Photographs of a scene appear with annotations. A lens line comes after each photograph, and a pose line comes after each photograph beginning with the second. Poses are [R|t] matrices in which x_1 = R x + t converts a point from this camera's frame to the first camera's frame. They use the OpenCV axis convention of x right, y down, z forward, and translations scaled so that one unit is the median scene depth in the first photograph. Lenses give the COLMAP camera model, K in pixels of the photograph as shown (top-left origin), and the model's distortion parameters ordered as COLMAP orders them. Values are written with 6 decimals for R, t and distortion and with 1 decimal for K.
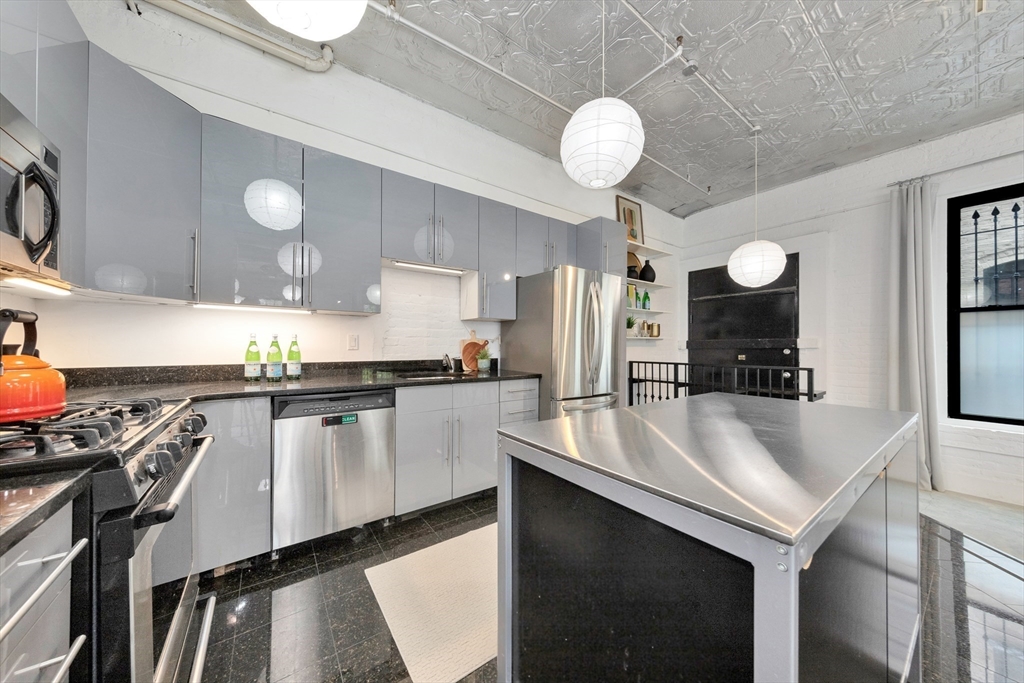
lens RADIAL K [[347.9, 0, 512.0], [0, 347.9, 341.5], [0, 0, 1]] dist [0.000650, 0.000021]
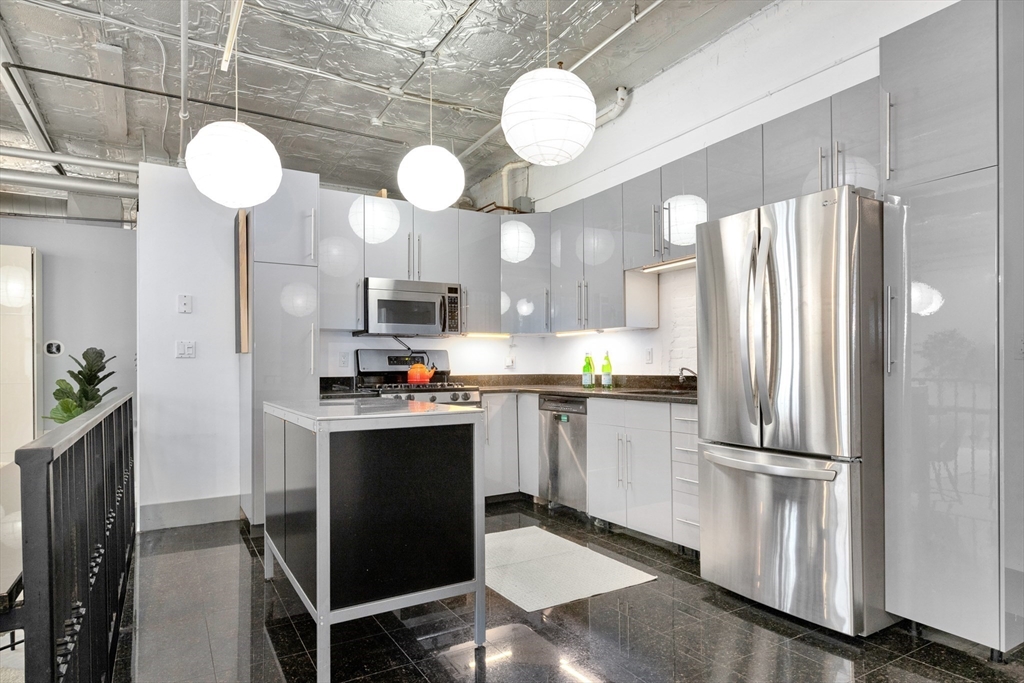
lens RADIAL K [[608.9, 0, 515.9], [0, 608.9, 363.5], [0, 0, 1]] dist [0.000022, 0.000121]
pose [[-0.085505, -0.005758, -0.996321, 1.457049], [0.020576, 0.999760, -0.007544, 0.032660], [0.996125, -0.021145, -0.085366, 0.859123]]
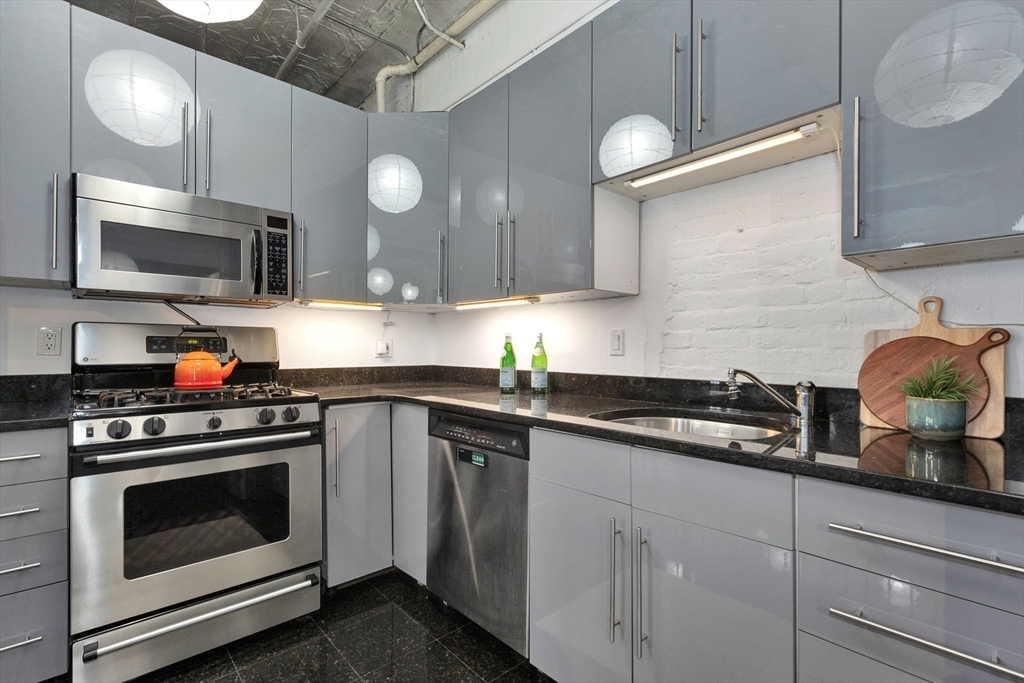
lens RADIAL K [[473.2, 0, 494.9], [0, 473.2, 348.6], [0, 0, 1]] dist [0.009164, -0.000353]
pose [[0.105426, 0.001256, -0.994426, 0.356427], [0.009488, 0.999952, 0.002269, 0.009920], [0.994382, -0.009675, 0.105409, 0.792579]]
